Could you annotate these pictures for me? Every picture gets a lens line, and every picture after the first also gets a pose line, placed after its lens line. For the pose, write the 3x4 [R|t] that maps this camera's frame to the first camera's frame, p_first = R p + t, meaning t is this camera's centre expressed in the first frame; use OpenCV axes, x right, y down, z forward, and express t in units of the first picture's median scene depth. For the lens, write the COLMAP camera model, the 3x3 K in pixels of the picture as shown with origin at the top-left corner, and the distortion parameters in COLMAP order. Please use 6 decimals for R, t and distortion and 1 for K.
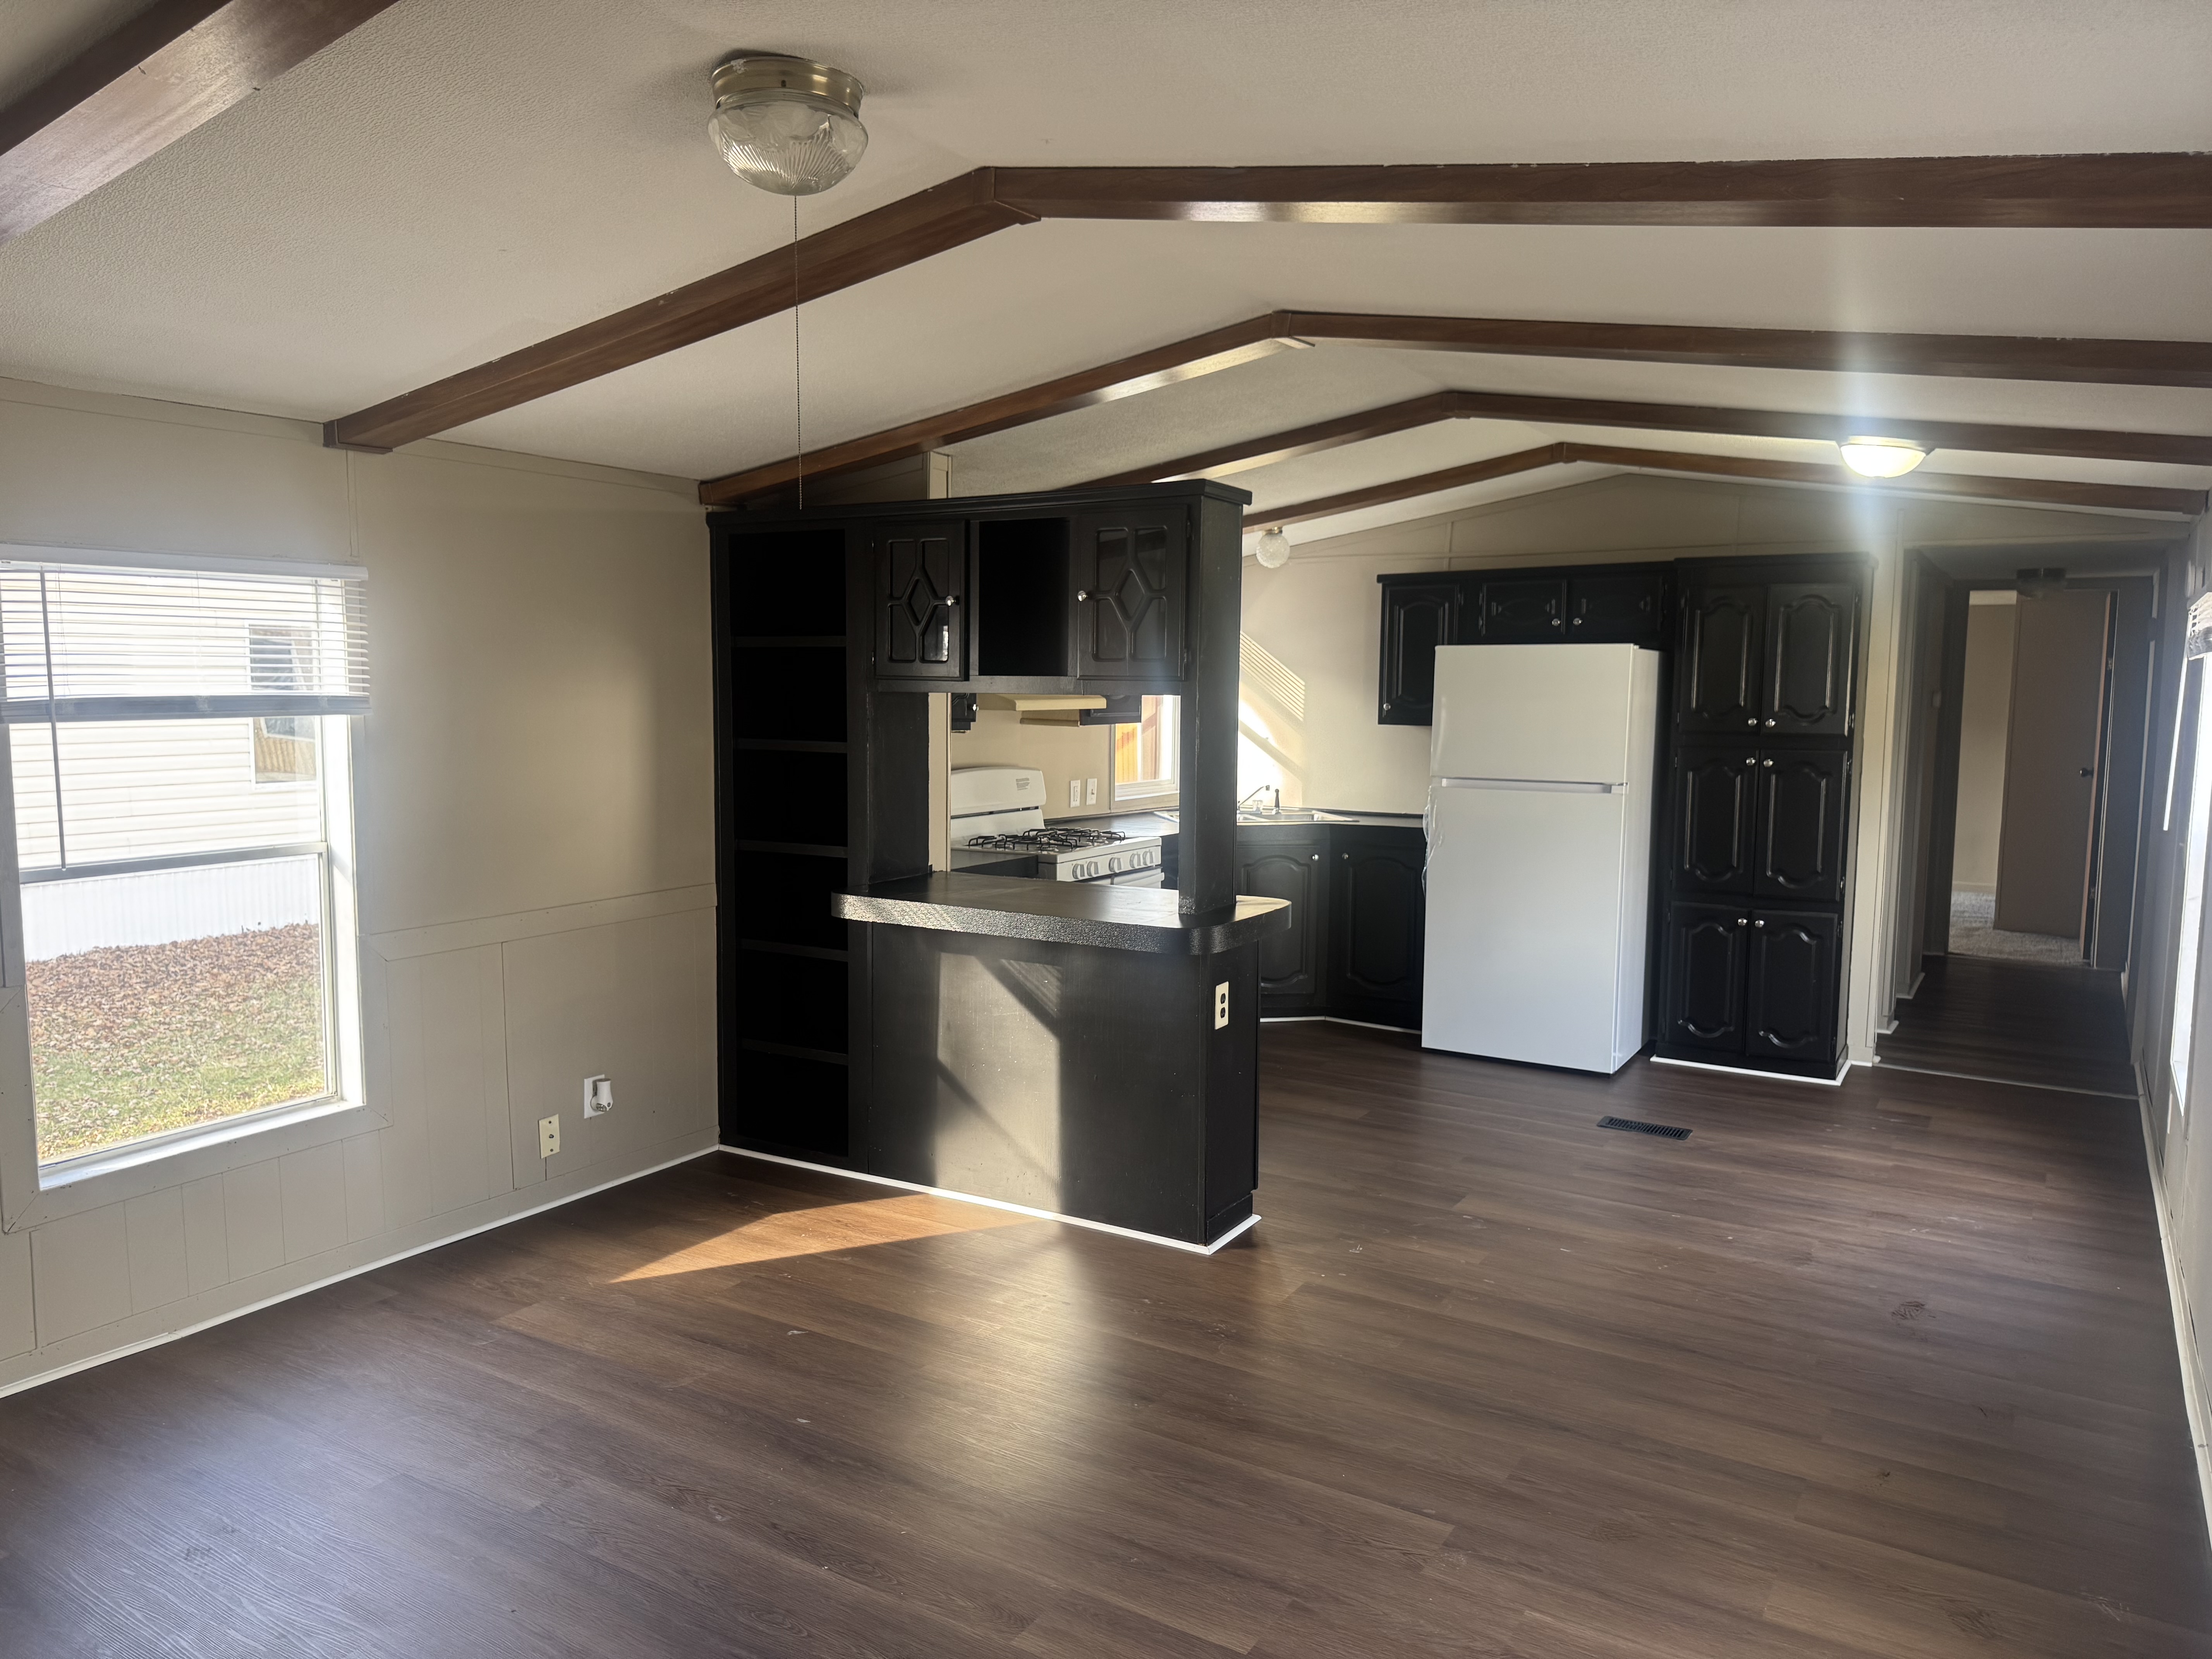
lens RADIAL K [[1563.4, 0, 1106.0], [0, 1563.4, 829.5], [0, 0, 1]] dist [0.044487, -0.035531]
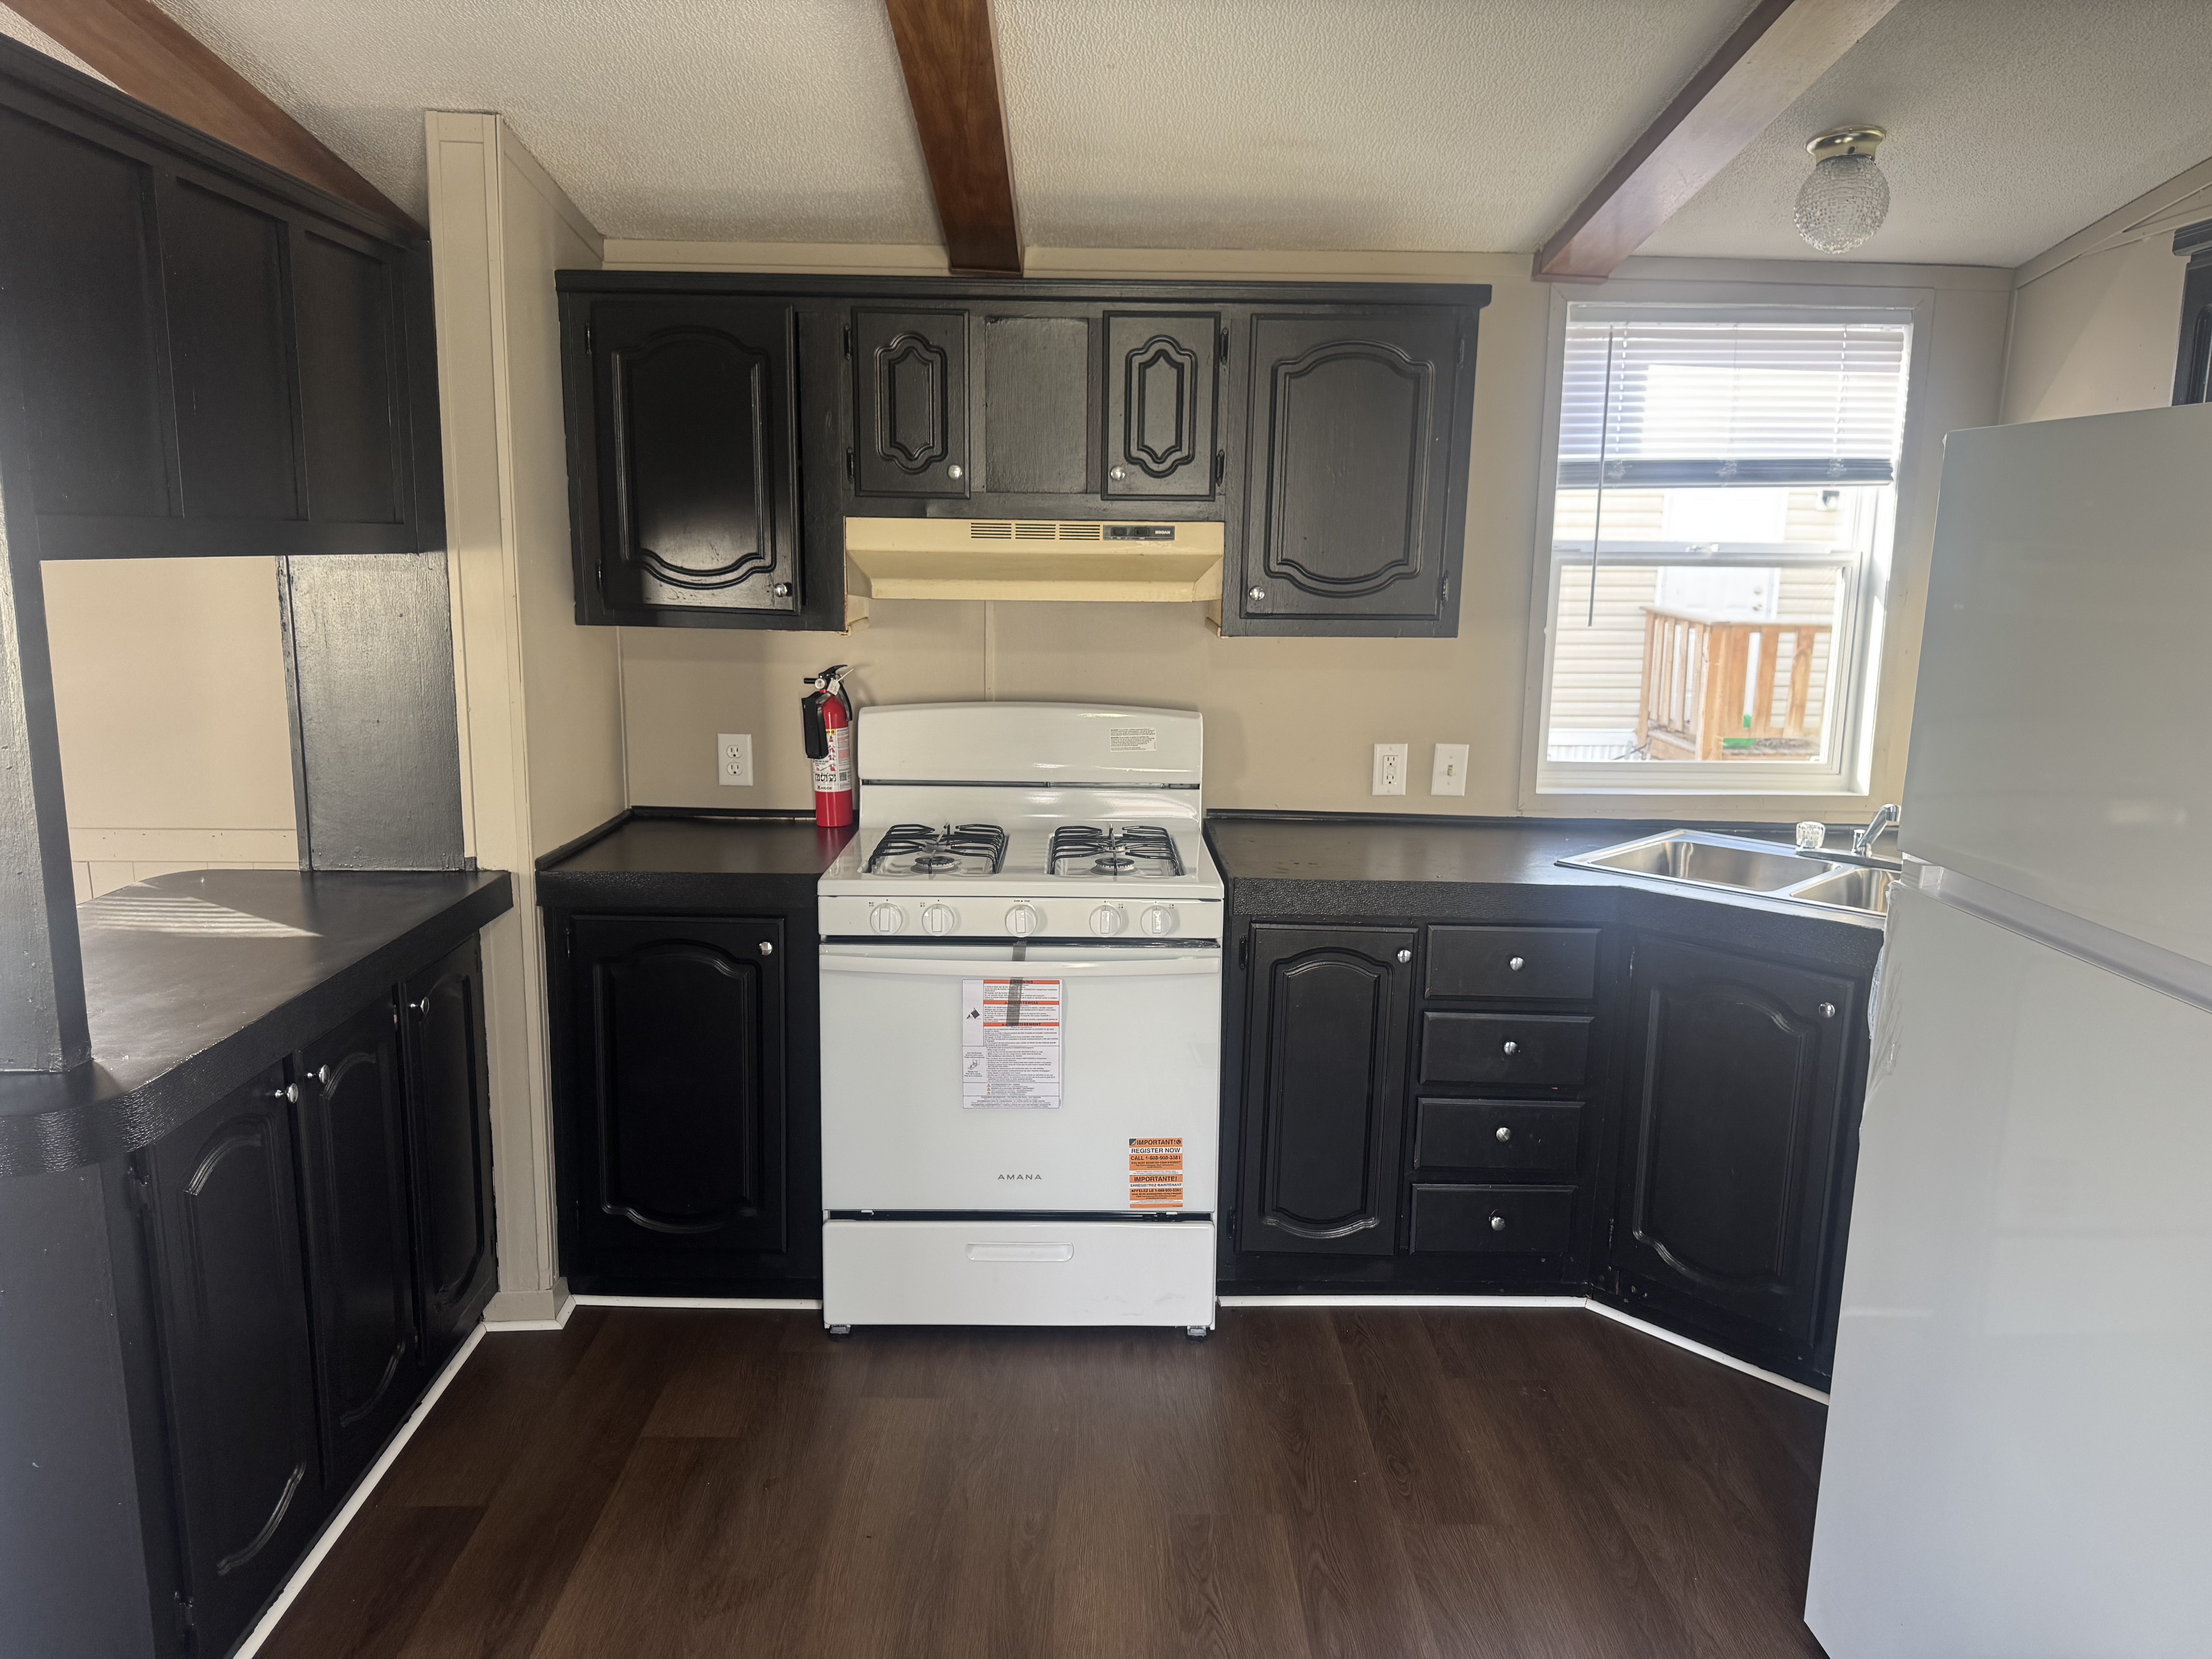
lens RADIAL K [[1543.0, 0, 1106.0], [0, 1543.0, 829.5], [0, 0, 1]] dist [0.118618, -0.130439]
pose [[0.530325, 0.159801, -0.832598, 0.722512], [-0.090444, 0.987135, 0.131853, -0.120685], [0.842956, 0.005378, 0.537955, 1.270365]]
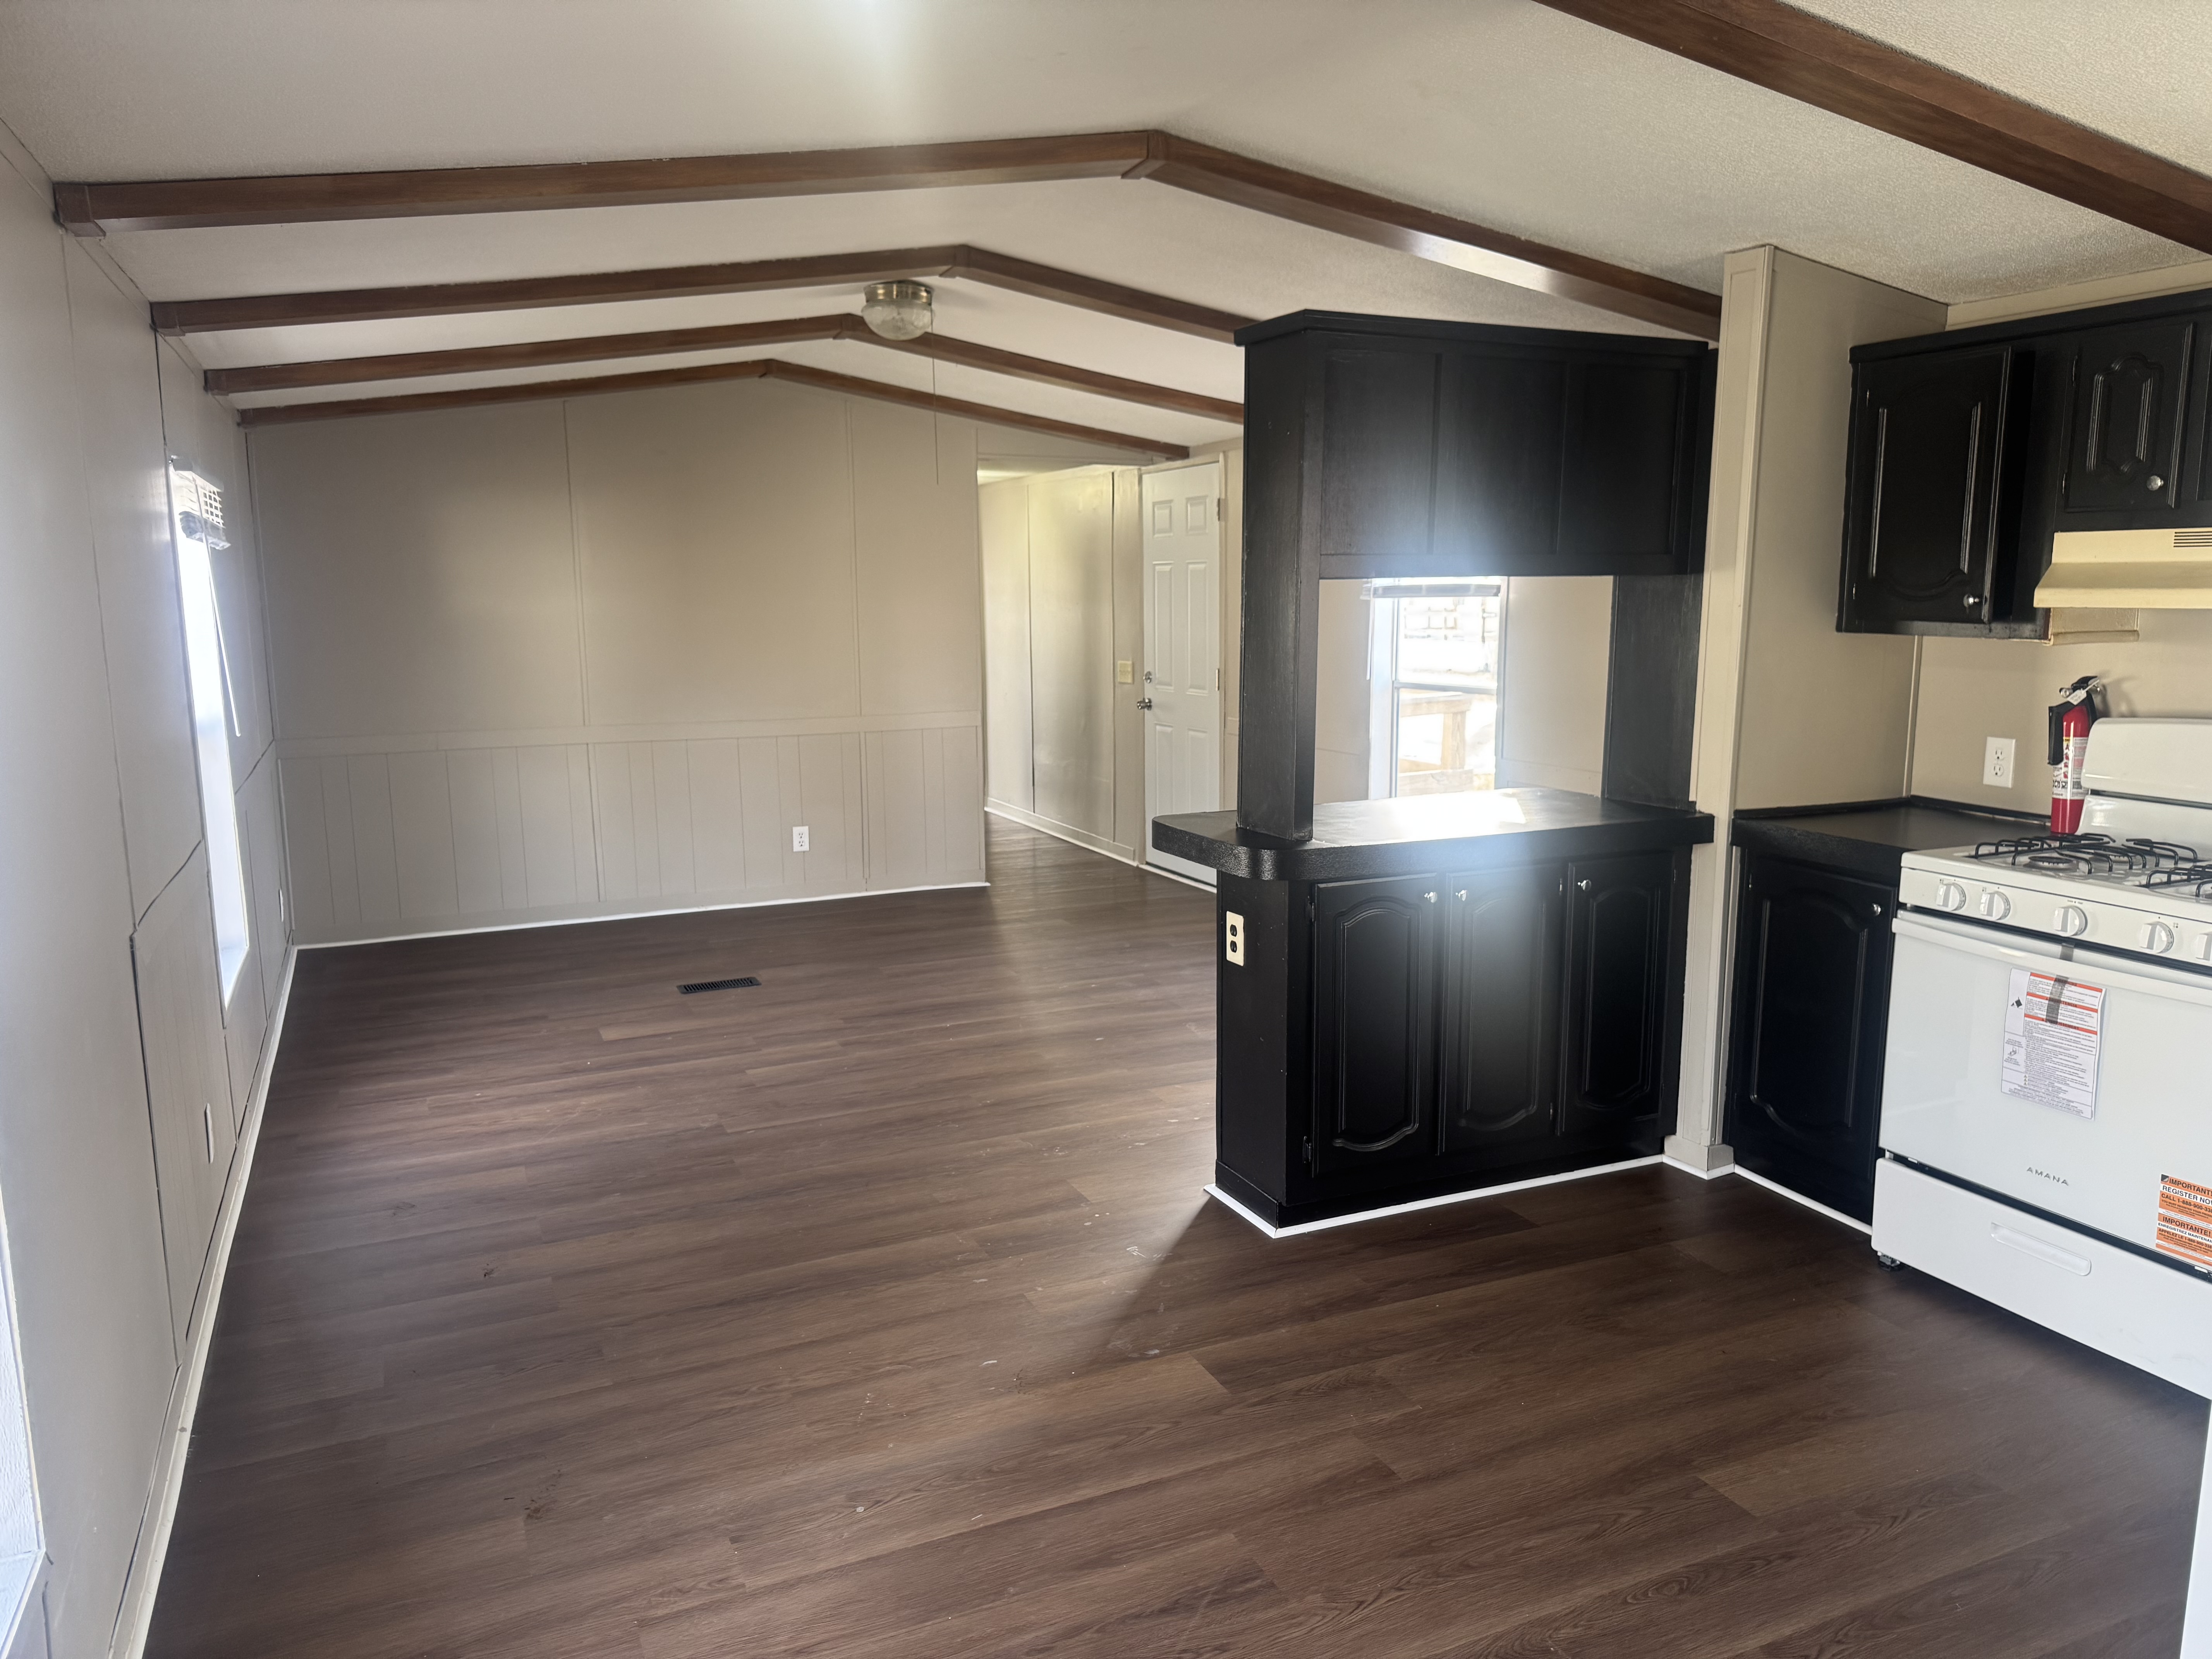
lens RADIAL K [[1543.0, 0, 1106.0], [0, 1543.0, 829.5], [0, 0, 1]] dist [0.118618, -0.130439]
pose [[-0.558147, 0.131226, -0.819300, 0.940656], [-0.074784, 0.975440, 0.207180, -0.140587], [0.826365, 0.176907, -0.534625, 1.596788]]
